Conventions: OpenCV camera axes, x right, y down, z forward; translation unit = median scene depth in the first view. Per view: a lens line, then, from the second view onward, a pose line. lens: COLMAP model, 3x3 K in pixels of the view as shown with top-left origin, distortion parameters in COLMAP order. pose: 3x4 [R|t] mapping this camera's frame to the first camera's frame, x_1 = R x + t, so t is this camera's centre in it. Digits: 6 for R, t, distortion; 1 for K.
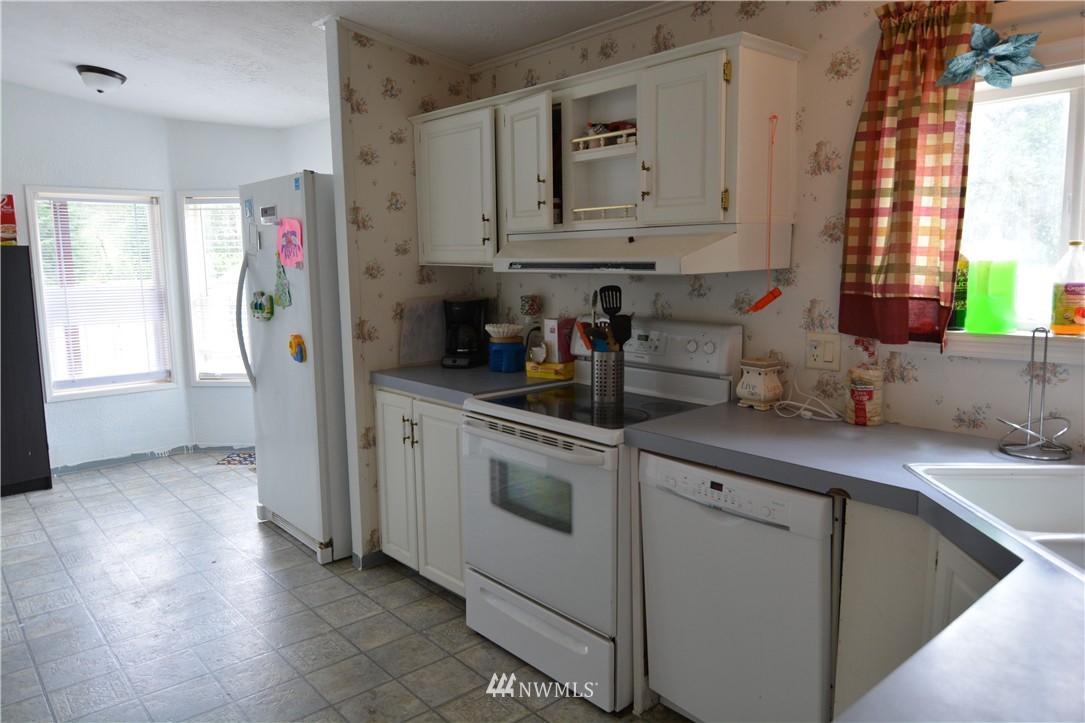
lens RADIAL K [[741.8, 0, 544.4], [0, 741.8, 359.9], [0, 0, 1]] dist [-0.000194, -0.020230]
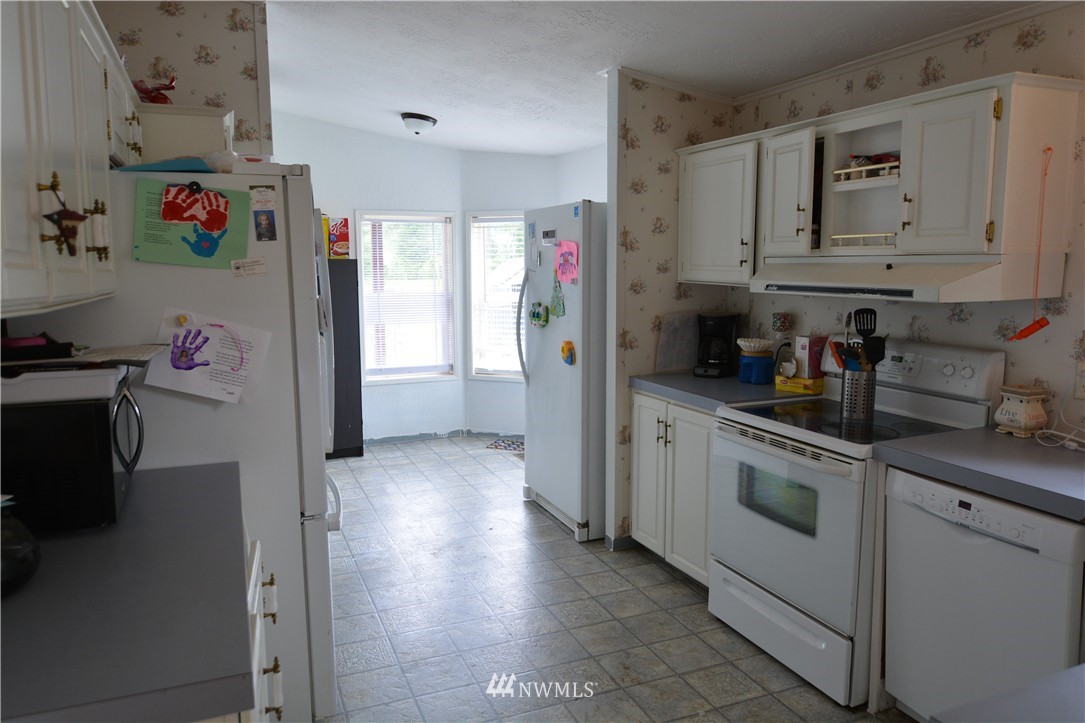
lens RADIAL K [[741.8, 0, 538.6], [0, 741.8, 362.0], [0, 0, 1]] dist [-0.000194, -0.020230]
pose [[0.948541, 0.048752, -0.312880, -0.016010], [-0.049309, 0.998765, 0.006137, -0.006785], [0.312793, 0.009606, 0.949773, -0.126156]]
